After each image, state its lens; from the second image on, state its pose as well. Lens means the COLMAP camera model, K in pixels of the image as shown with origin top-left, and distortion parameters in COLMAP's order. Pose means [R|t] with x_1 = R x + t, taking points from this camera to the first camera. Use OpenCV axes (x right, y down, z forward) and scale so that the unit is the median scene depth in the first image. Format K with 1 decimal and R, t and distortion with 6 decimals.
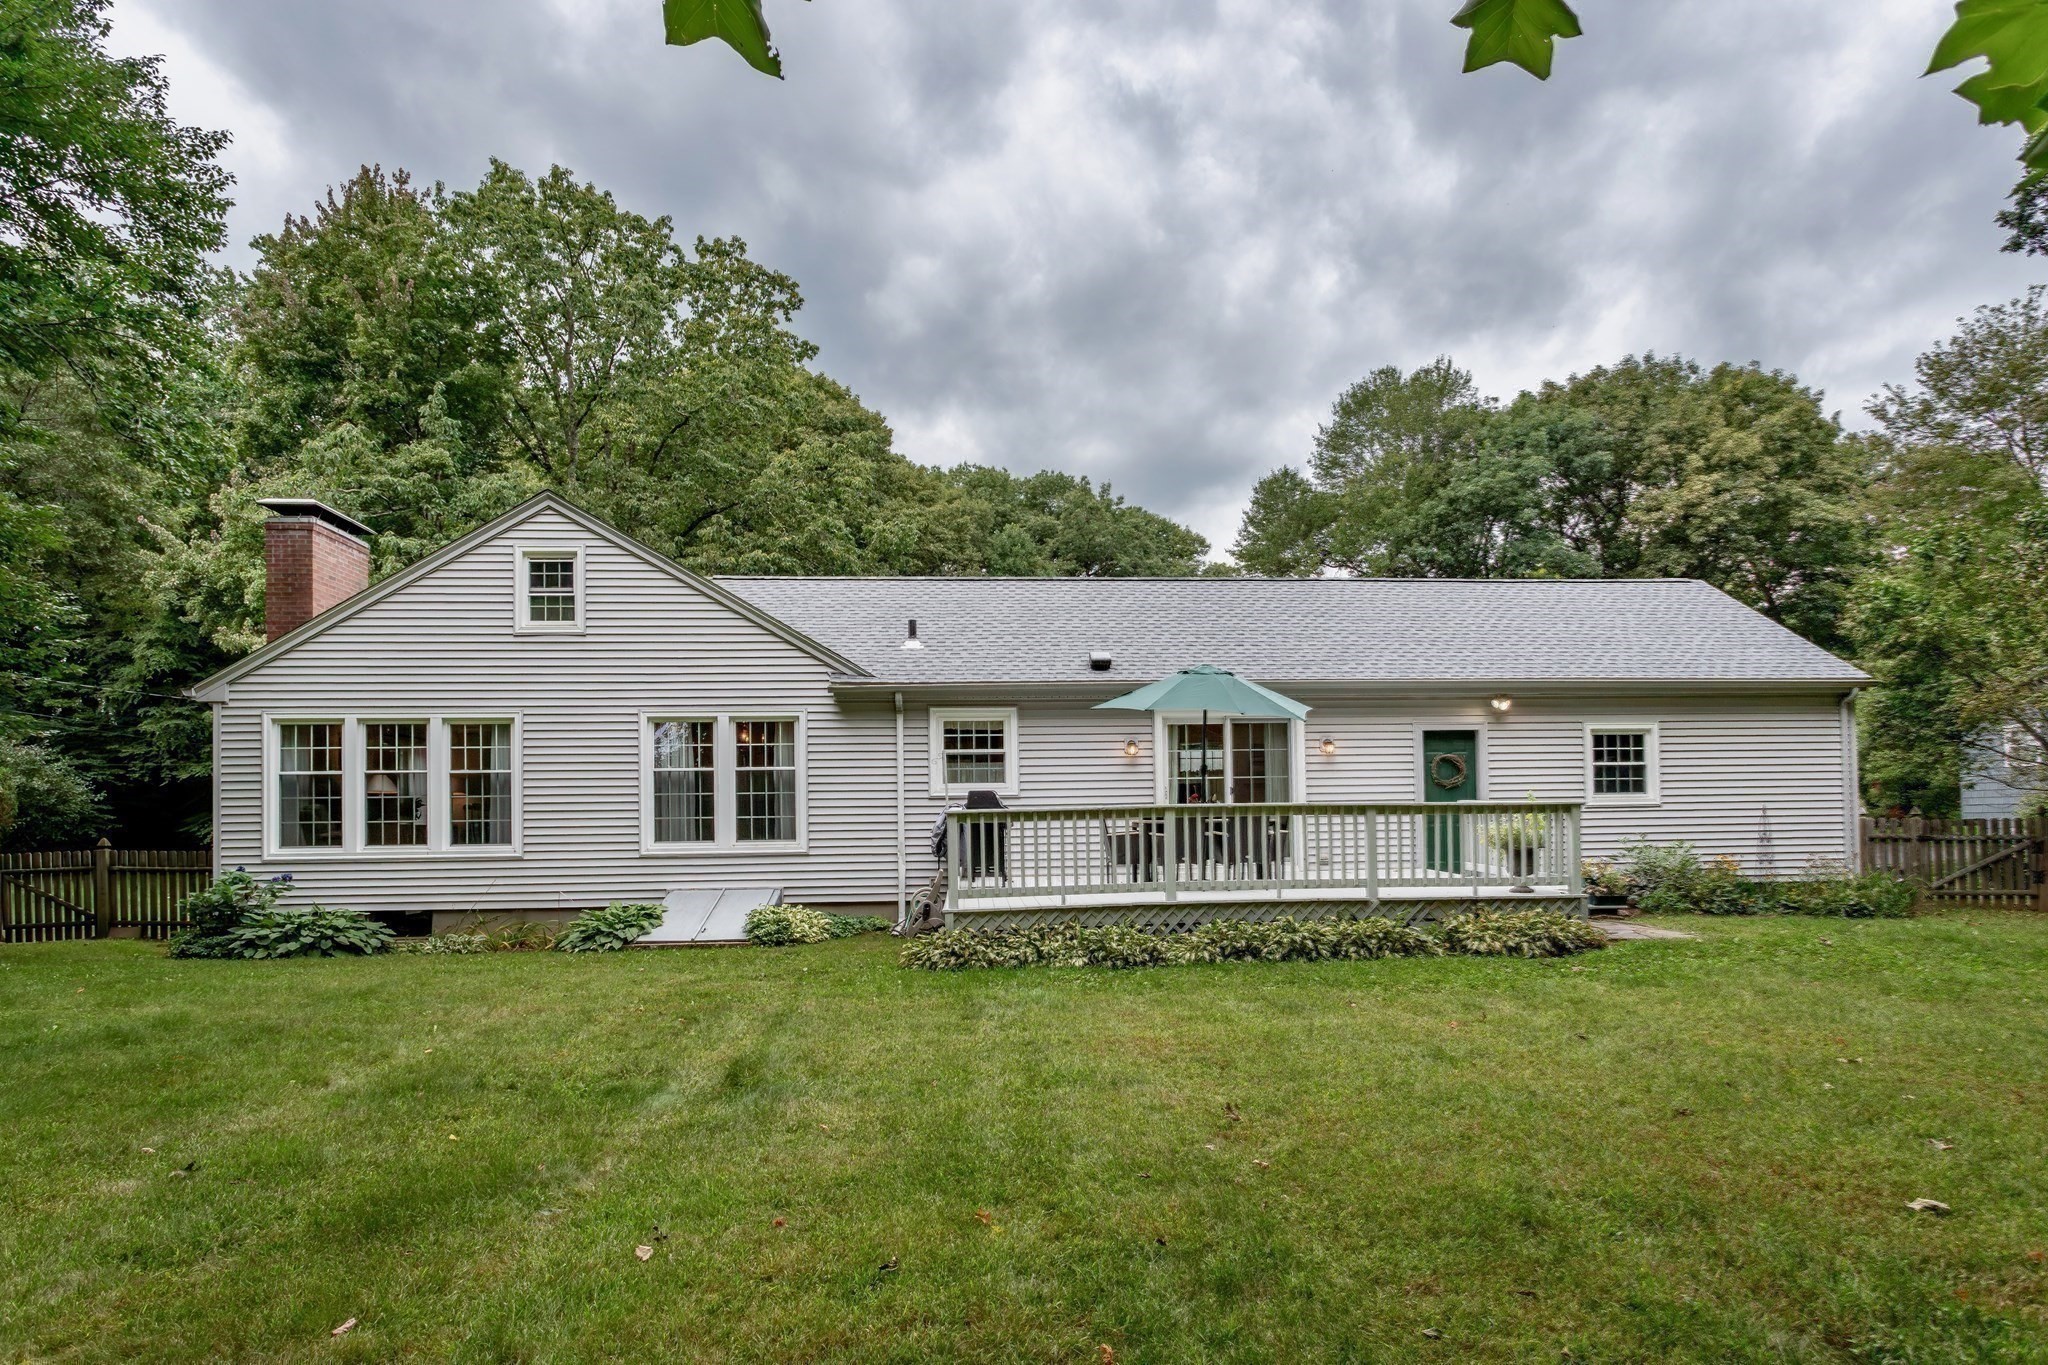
lens RADIAL K [[1273.2, 0, 1024.1], [0, 1273.2, 729.2], [0, 0, 1]] dist [-0.044266, -0.000234]
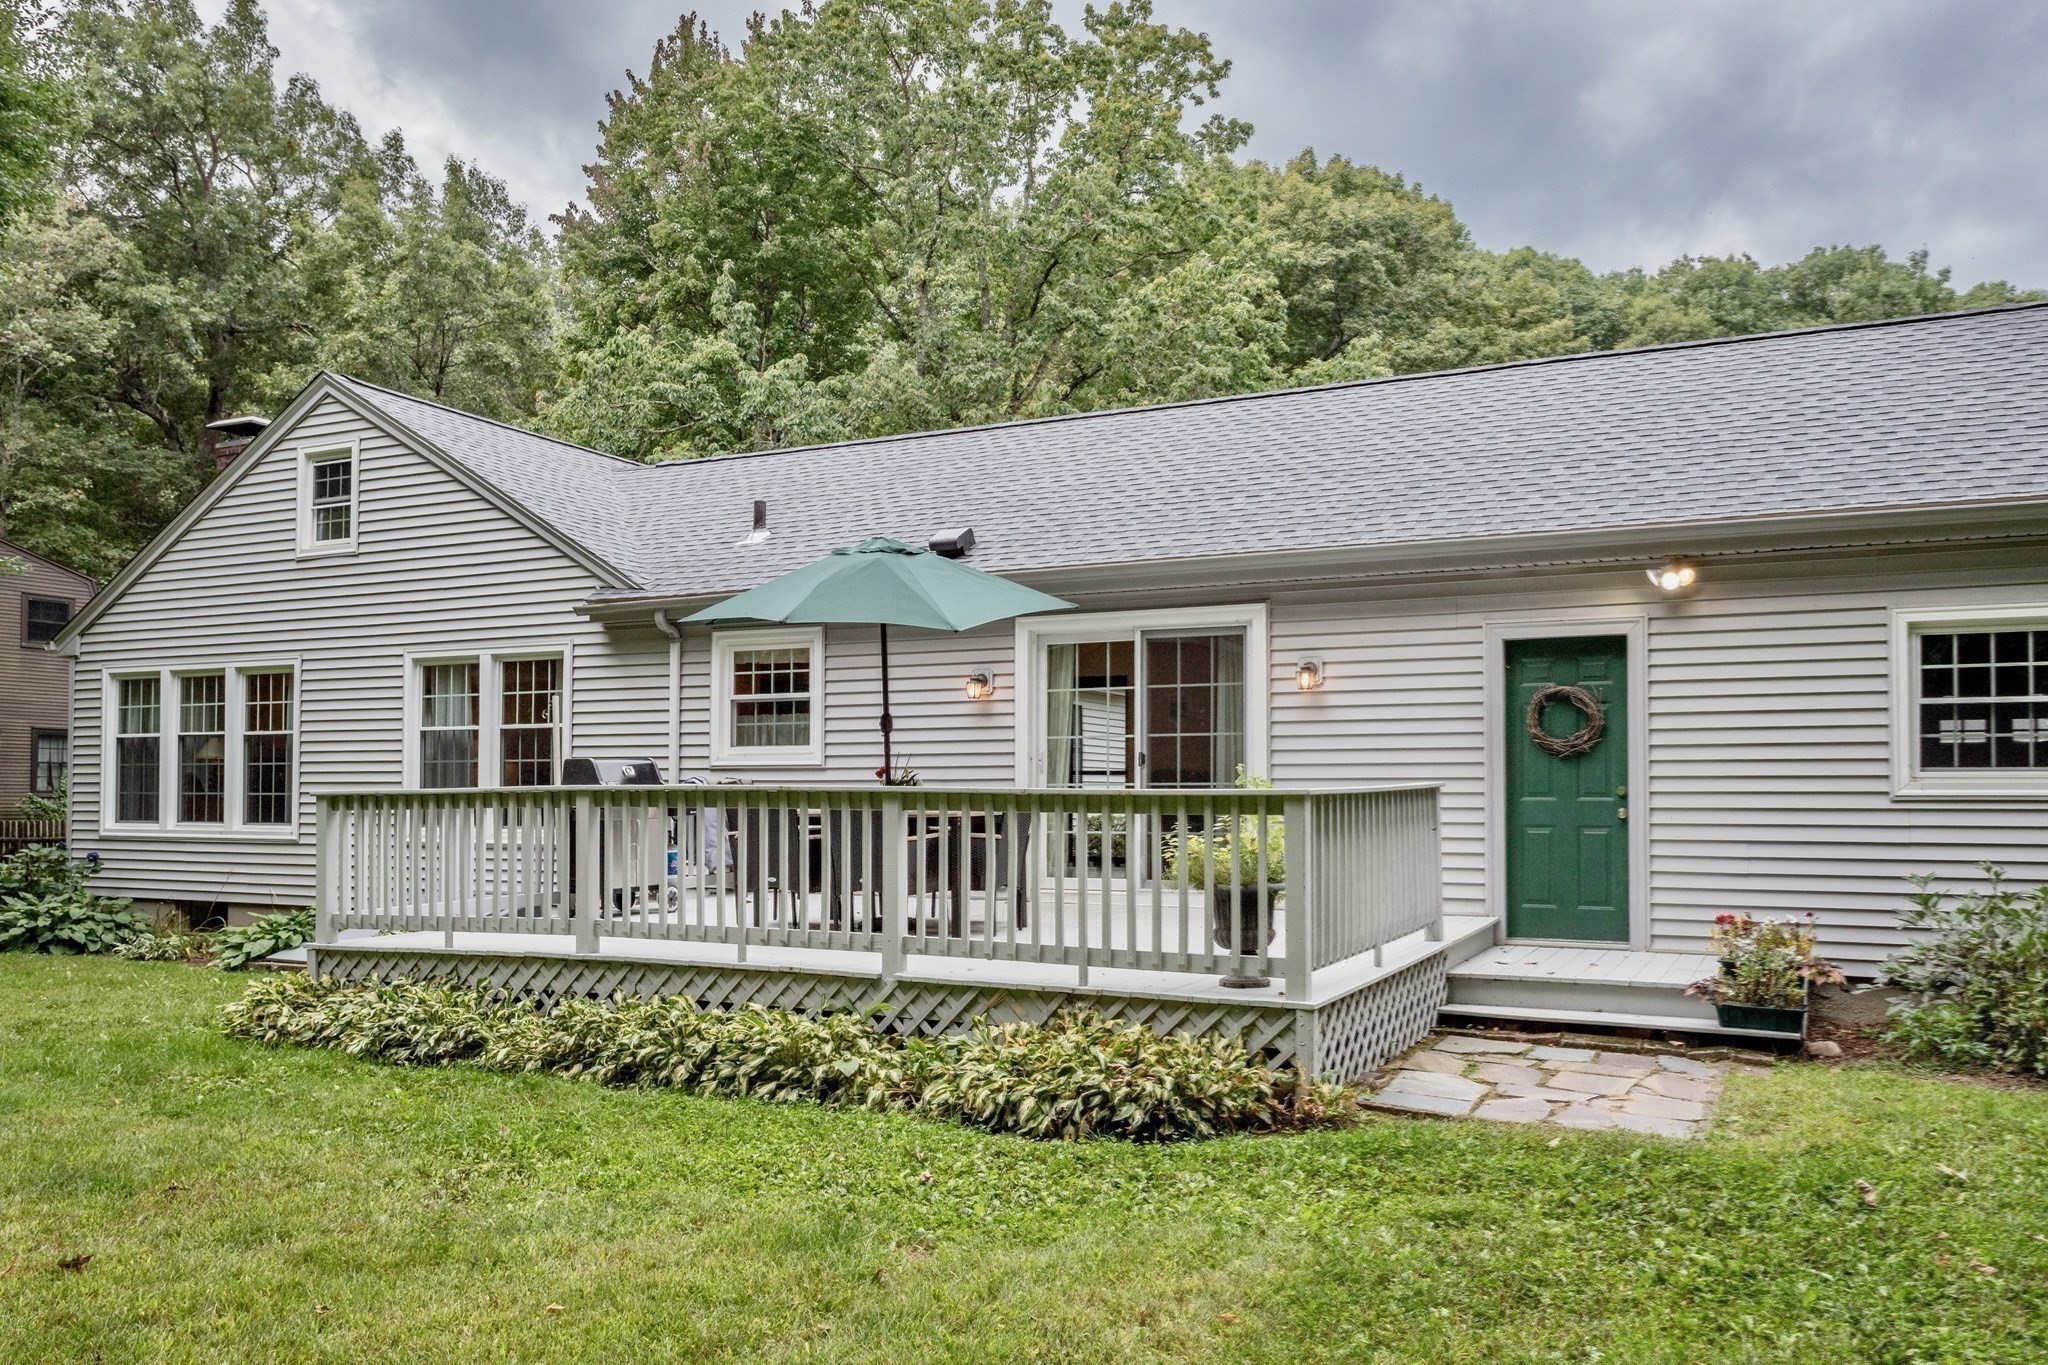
lens RADIAL K [[1646.7, 0, 1024.0], [0, 1646.7, 682.5], [0, 0, 1]] dist [0.005211, 0.001662]
pose [[0.833595, -0.021417, -0.551961, 0.528407], [0.024598, 0.999696, -0.001640, 0.014569], [0.551829, -0.012210, 0.833868, 0.373974]]
